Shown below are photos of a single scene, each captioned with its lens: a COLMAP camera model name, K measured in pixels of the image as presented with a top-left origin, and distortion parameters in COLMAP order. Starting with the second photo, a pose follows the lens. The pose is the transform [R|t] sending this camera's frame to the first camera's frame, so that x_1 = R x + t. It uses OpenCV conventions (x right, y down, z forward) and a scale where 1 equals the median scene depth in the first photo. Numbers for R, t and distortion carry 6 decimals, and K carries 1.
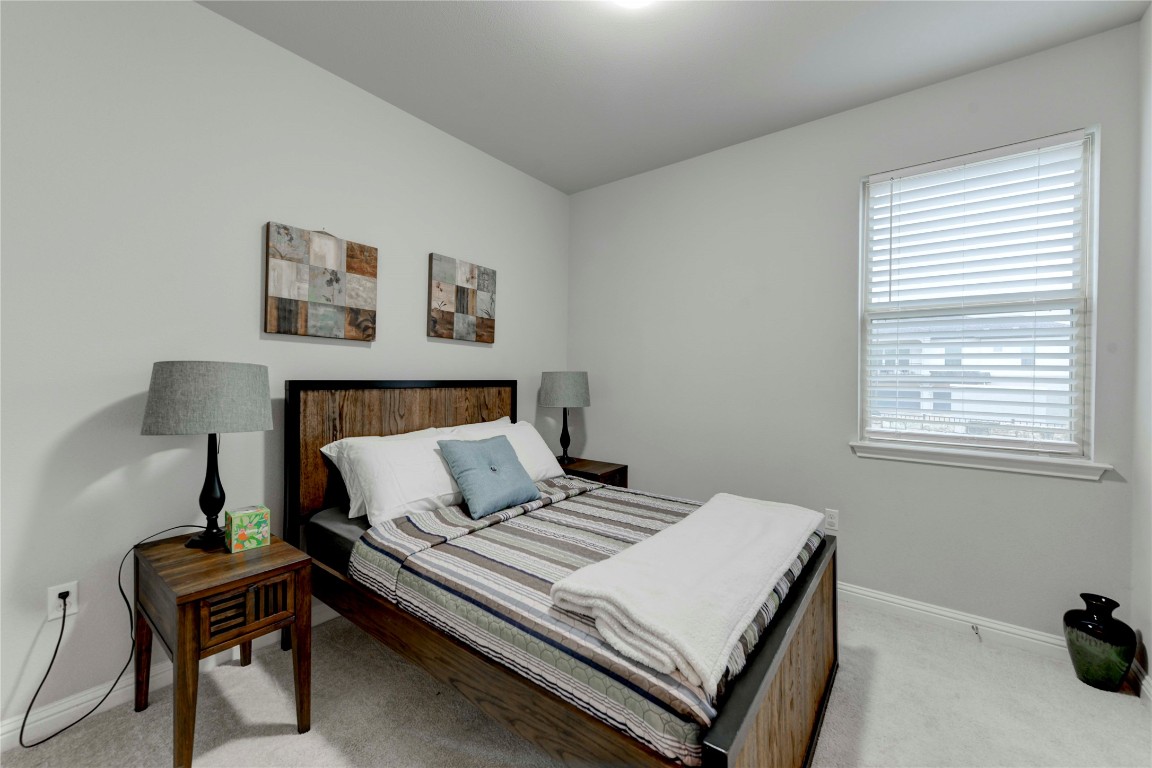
lens RADIAL K [[451.0, 0, 581.1], [0, 451.0, 380.5], [0, 0, 1]] dist [0.004078, 0.000005]
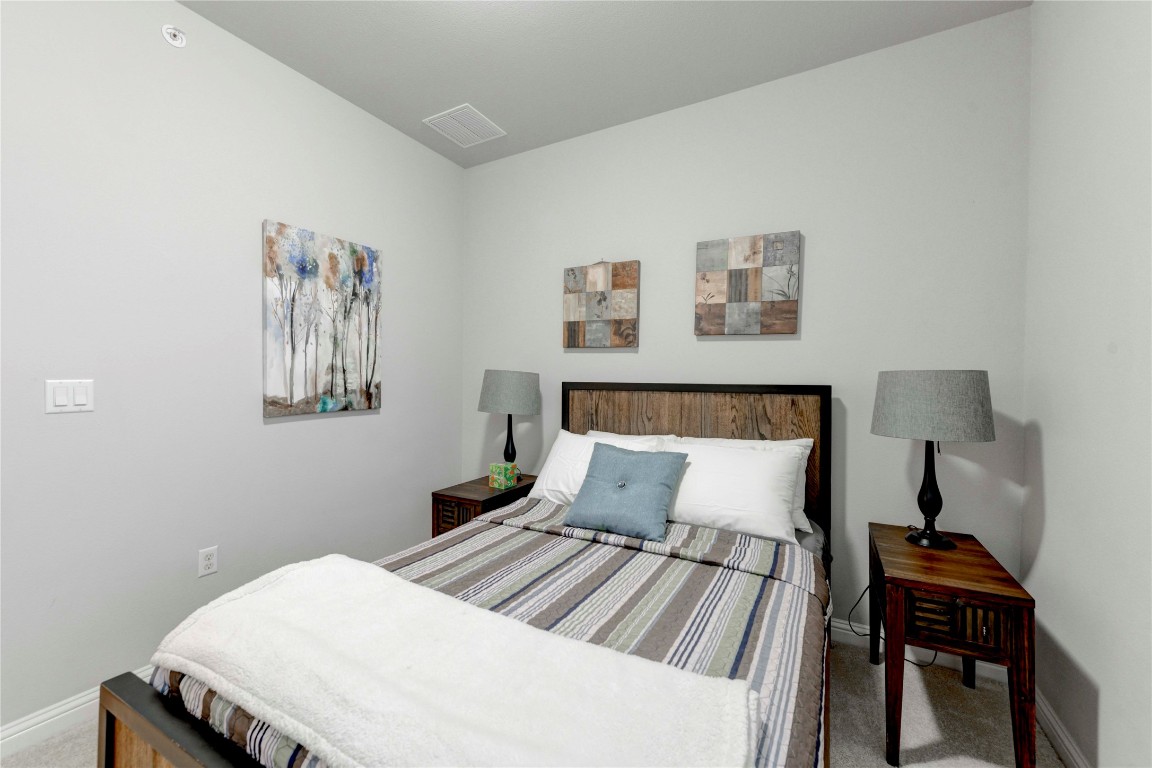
lens RADIAL K [[451.0, 0, 581.1], [0, 451.0, 380.5], [0, 0, 1]] dist [0.004078, 0.000005]
pose [[0.146132, 0.004791, -0.989253, 0.597559], [-0.011054, 0.999934, 0.003210, -0.008349], [0.989203, 0.010466, 0.146176, 0.721017]]
